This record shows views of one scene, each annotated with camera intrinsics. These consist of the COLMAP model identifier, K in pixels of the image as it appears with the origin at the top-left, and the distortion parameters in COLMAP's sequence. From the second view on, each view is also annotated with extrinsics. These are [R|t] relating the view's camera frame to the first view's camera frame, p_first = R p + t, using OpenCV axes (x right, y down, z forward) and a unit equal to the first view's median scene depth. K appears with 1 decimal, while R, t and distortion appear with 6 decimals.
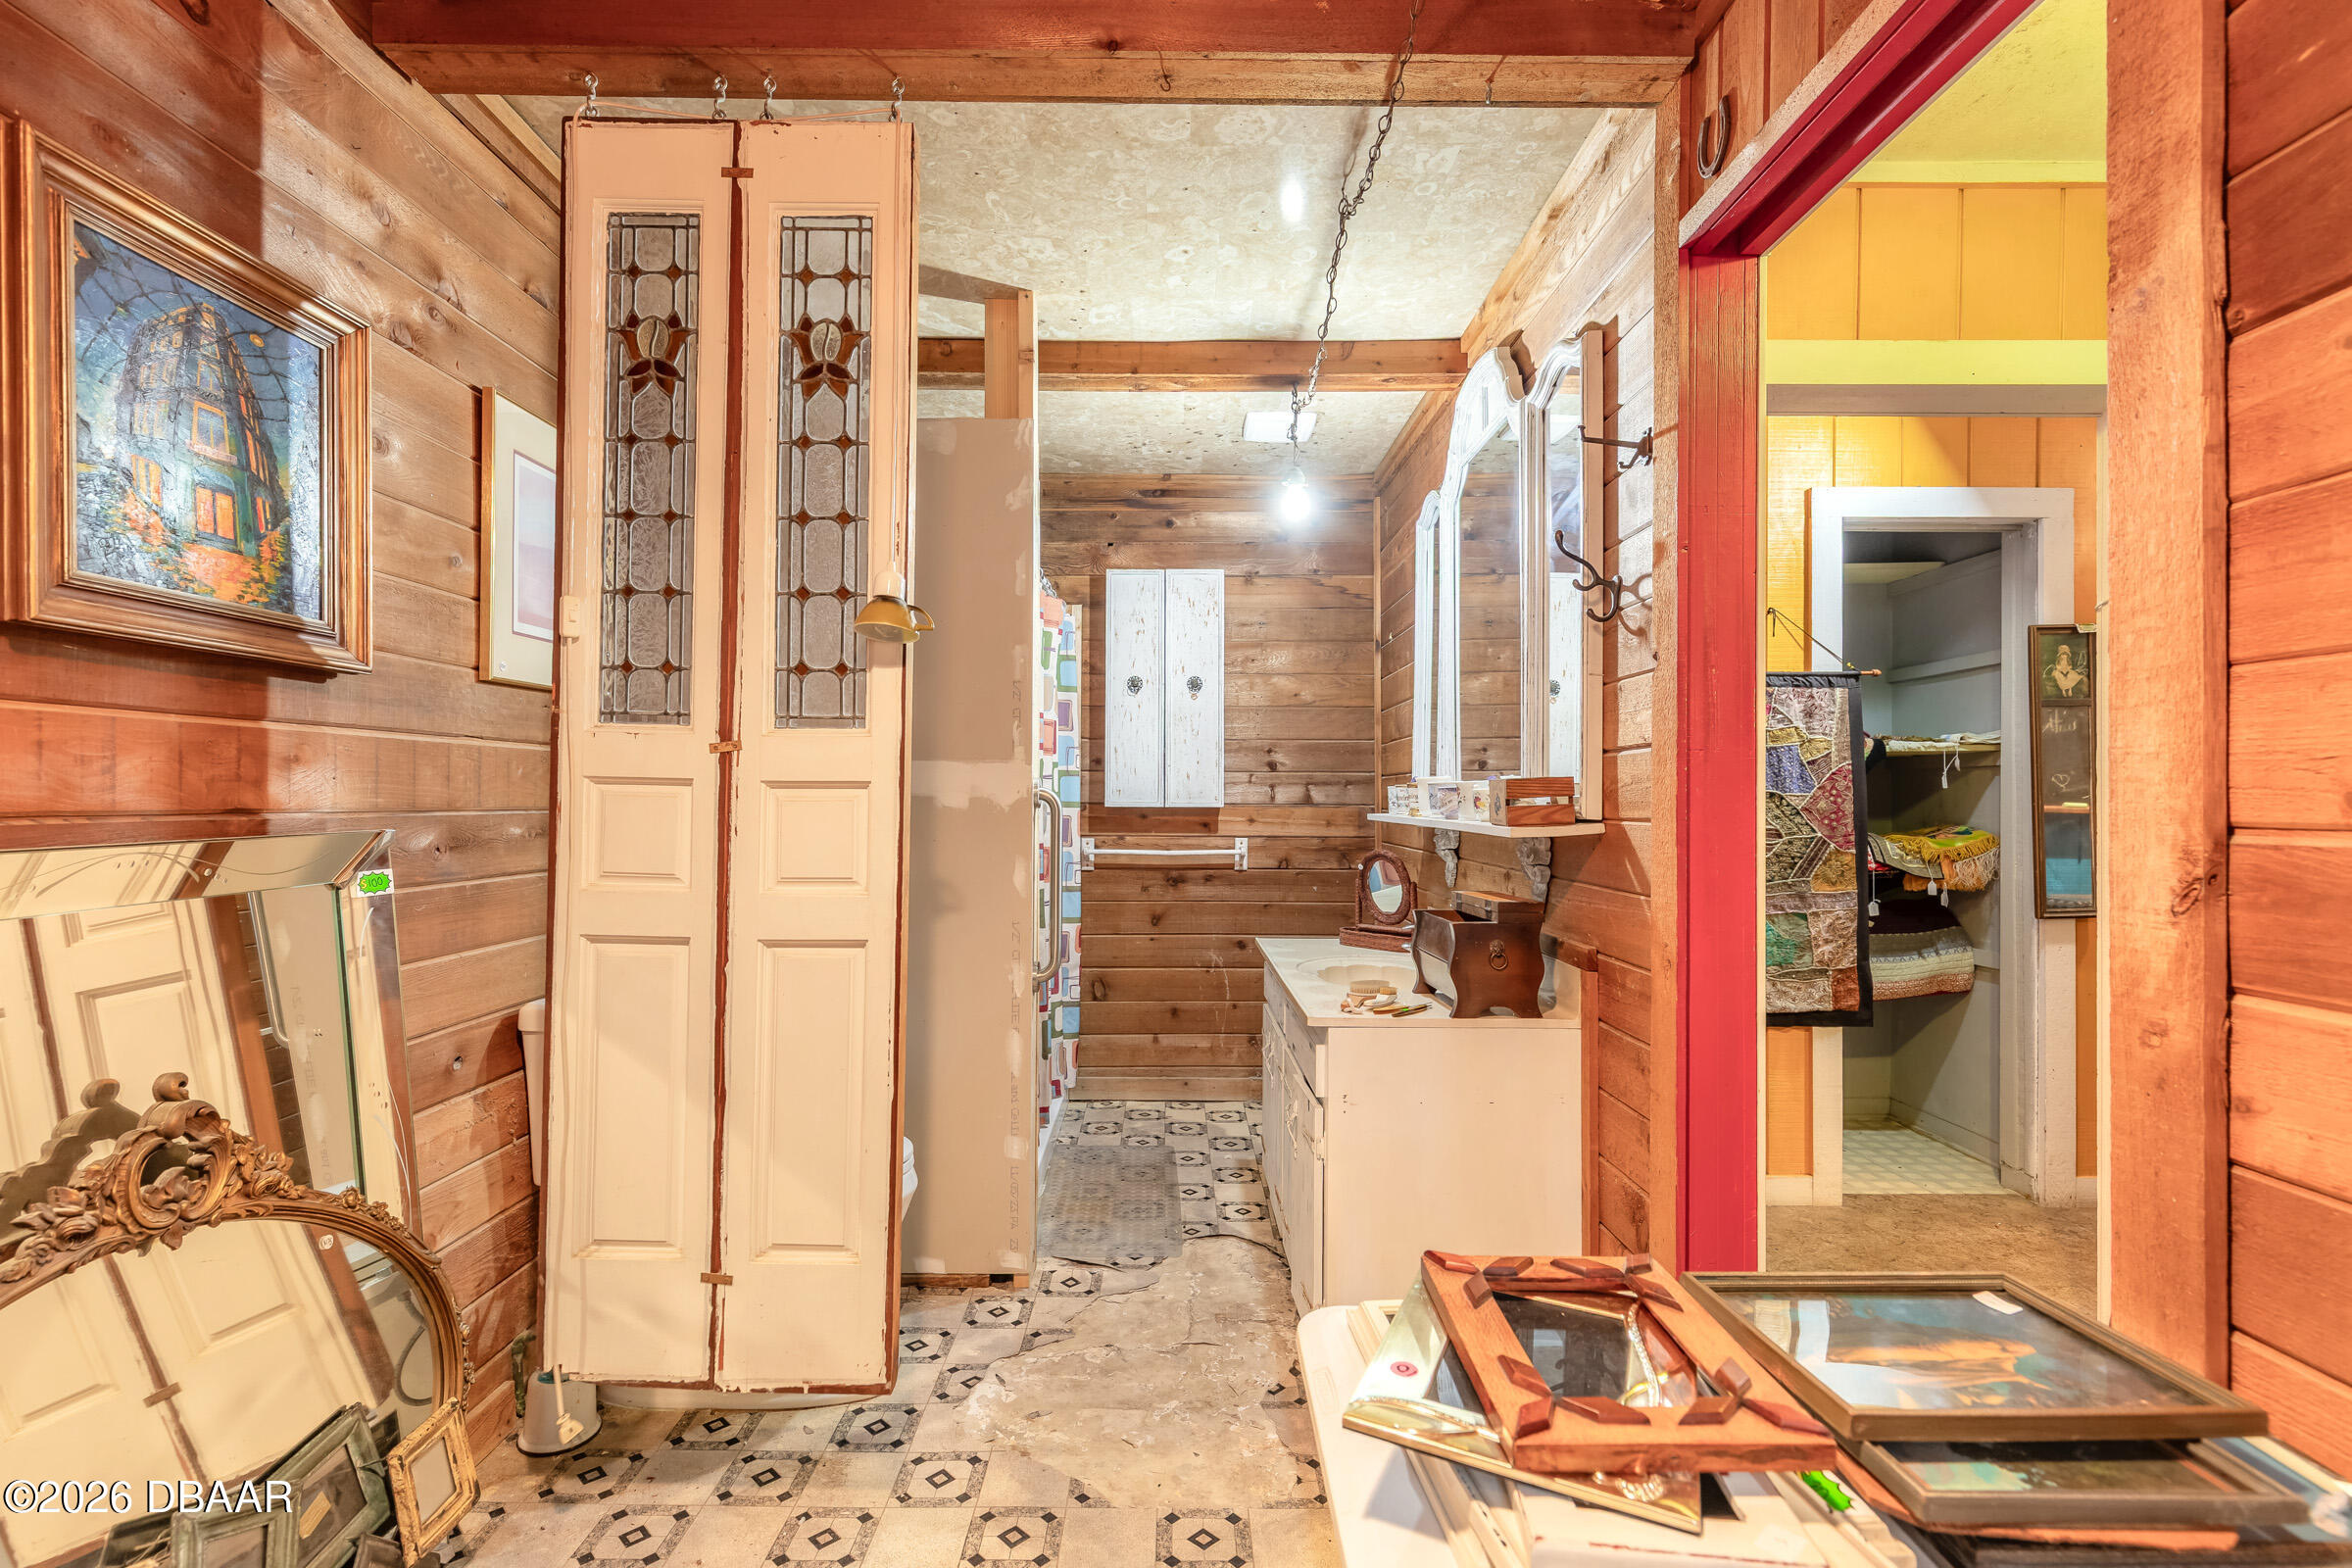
lens RADIAL K [[1057.9, 0, 1176.4], [0, 1057.9, 790.4], [0, 0, 1]] dist [0.005277, -0.000099]
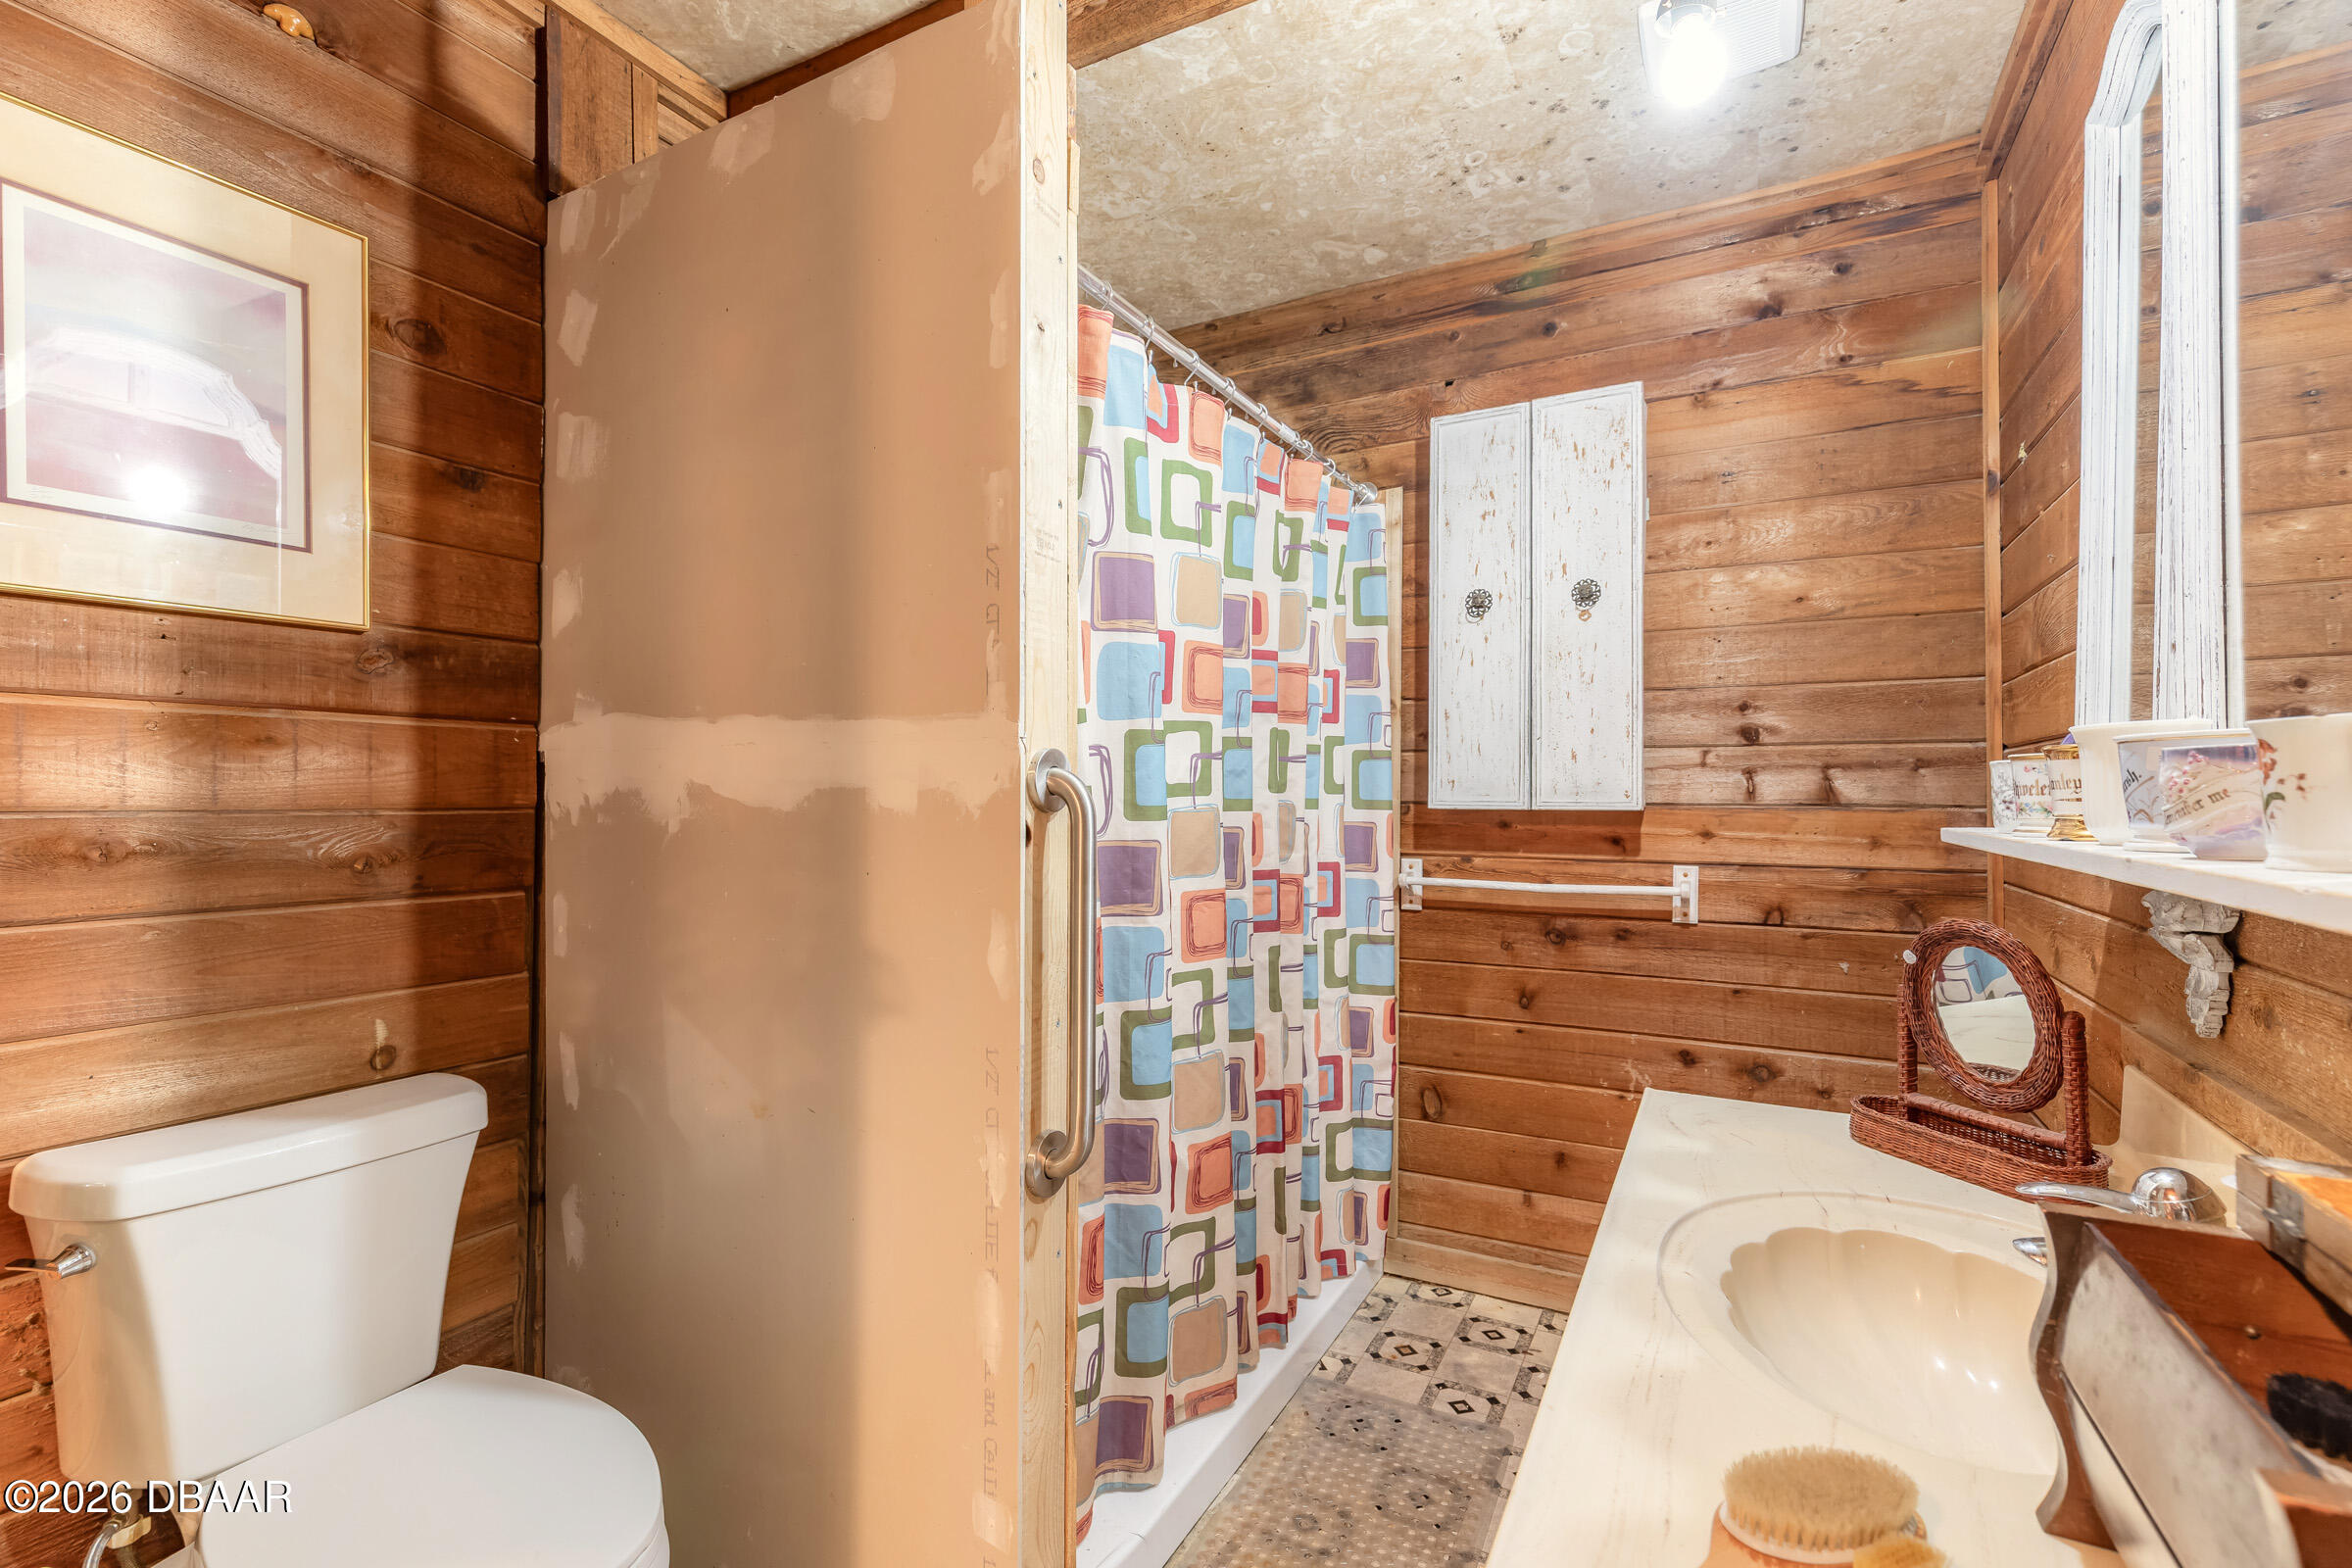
lens RADIAL K [[1057.9, 0, 1170.6], [0, 1057.9, 790.8], [0, 0, 1]] dist [0.005277, -0.000099]
pose [[0.875196, -0.004188, -0.483750, 0.094375], [0.004416, 0.999990, -0.000667, 0.004914], [0.483748, -0.001552, 0.875206, 0.384844]]
